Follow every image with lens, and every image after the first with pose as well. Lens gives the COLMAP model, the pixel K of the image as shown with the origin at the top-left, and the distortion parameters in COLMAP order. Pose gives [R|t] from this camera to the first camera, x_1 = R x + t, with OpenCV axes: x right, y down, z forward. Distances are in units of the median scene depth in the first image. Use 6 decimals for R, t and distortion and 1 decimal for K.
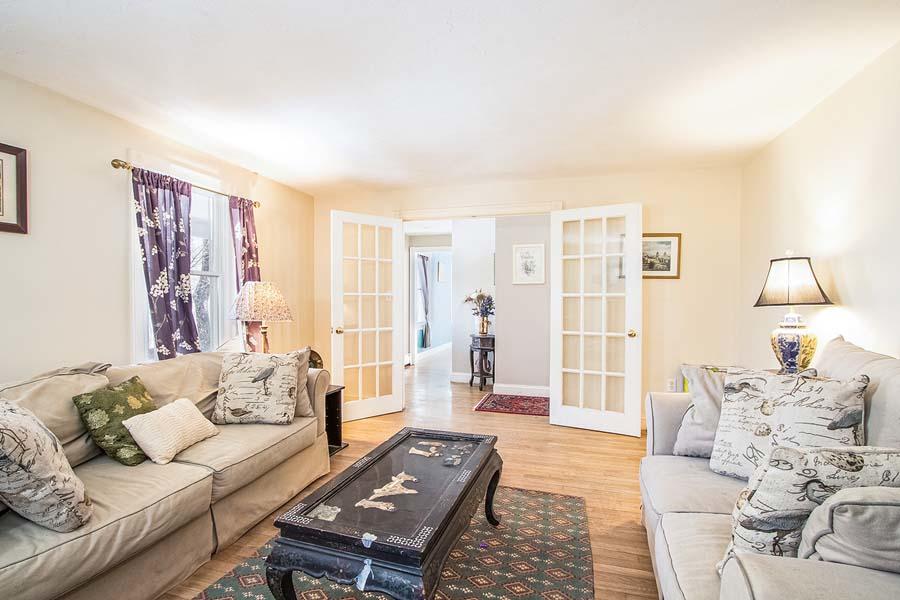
lens RADIAL K [[416.9, 0, 449.8], [0, 416.9, 301.9], [0, 0, 1]] dist [-0.020090, 0.000066]
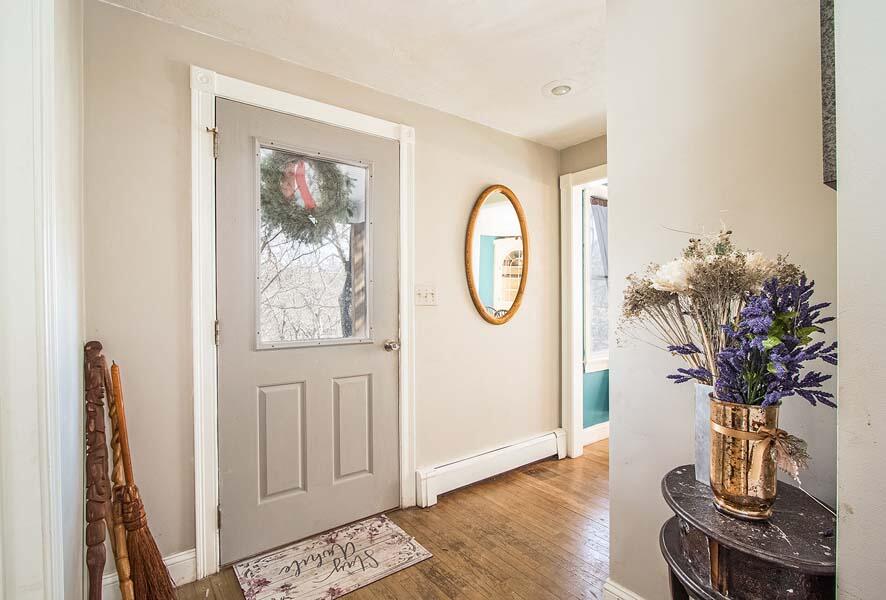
lens RADIAL K [[410.4, 0, 441.5], [0, 410.4, 299.5], [0, 0, 1]] dist [-0.020090, 0.000066]
pose [[0.809943, -0.003085, -0.586501, 0.078670], [0.001310, 0.999993, -0.003451, -0.003312], [0.586507, 0.002026, 0.809941, 0.798707]]
